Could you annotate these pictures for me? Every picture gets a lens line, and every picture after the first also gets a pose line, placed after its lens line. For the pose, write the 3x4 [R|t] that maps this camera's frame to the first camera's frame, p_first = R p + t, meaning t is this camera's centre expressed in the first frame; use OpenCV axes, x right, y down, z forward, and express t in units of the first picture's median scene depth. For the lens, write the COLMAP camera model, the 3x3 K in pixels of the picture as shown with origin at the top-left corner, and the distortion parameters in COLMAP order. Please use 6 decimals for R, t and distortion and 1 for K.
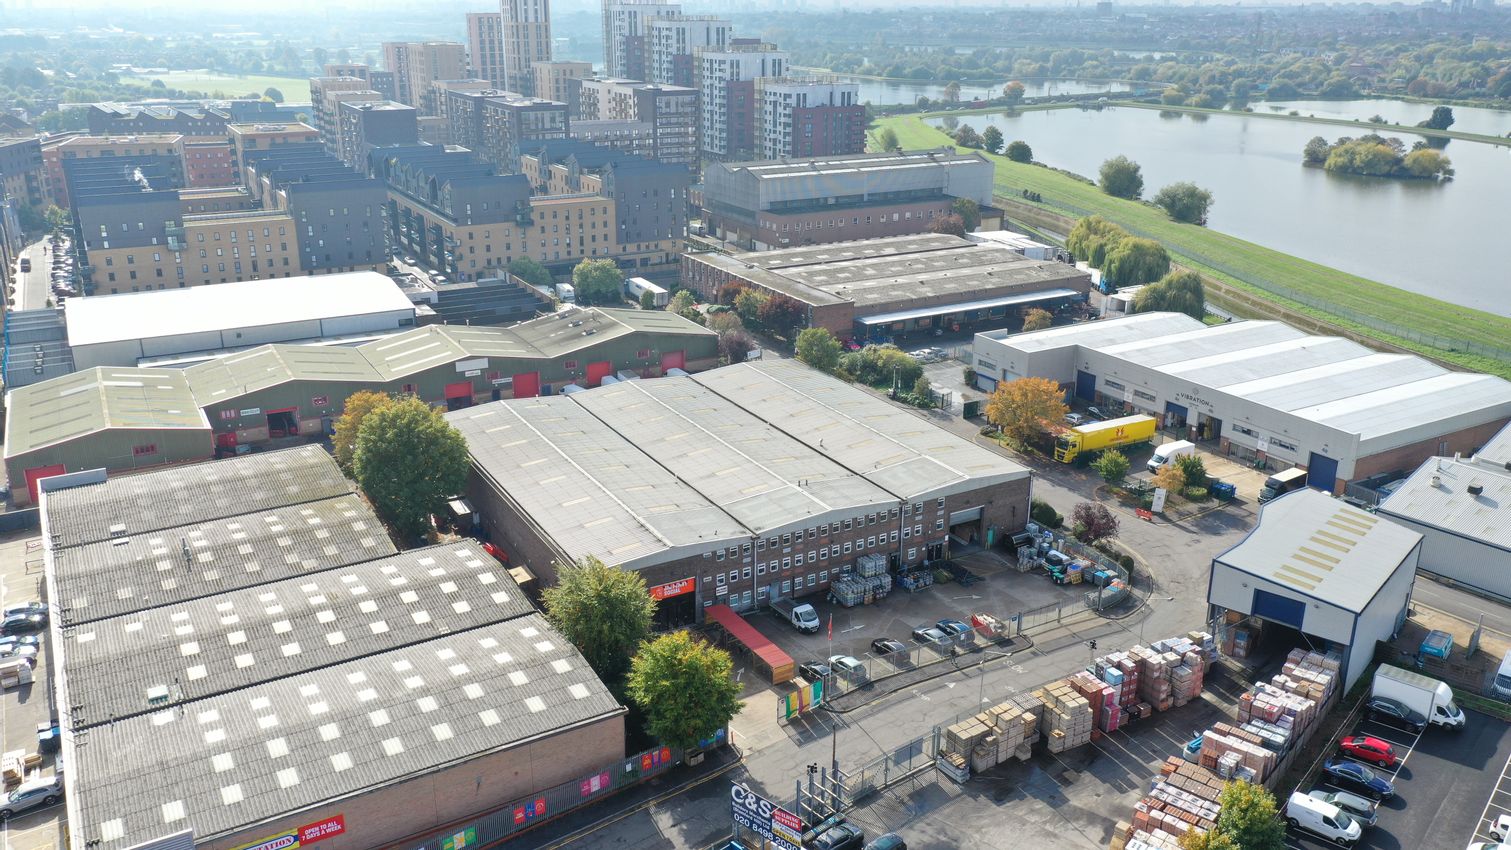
lens RADIAL K [[1172.0, 0, 754.0], [0, 1172.0, 424.1], [0, 0, 1]] dist [0.010639, -0.006900]
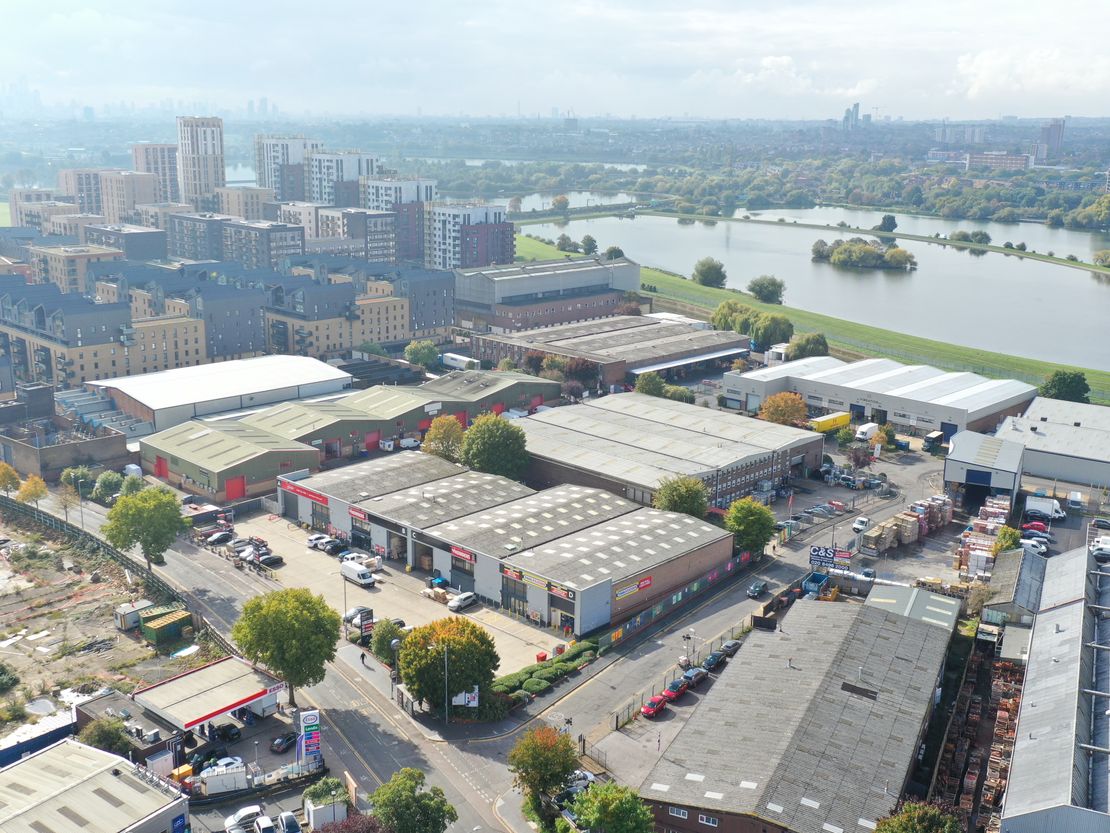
lens RADIAL K [[1132.6, 0, 555.5], [0, 1132.6, 417.1], [0, 0, 1]] dist [0.014228, 0.000000]
pose [[0.962299, -0.058104, 0.265714, -0.321884], [0.079742, 0.994257, -0.071373, 0.053511], [-0.260041, 0.089871, 0.961406, -0.301283]]
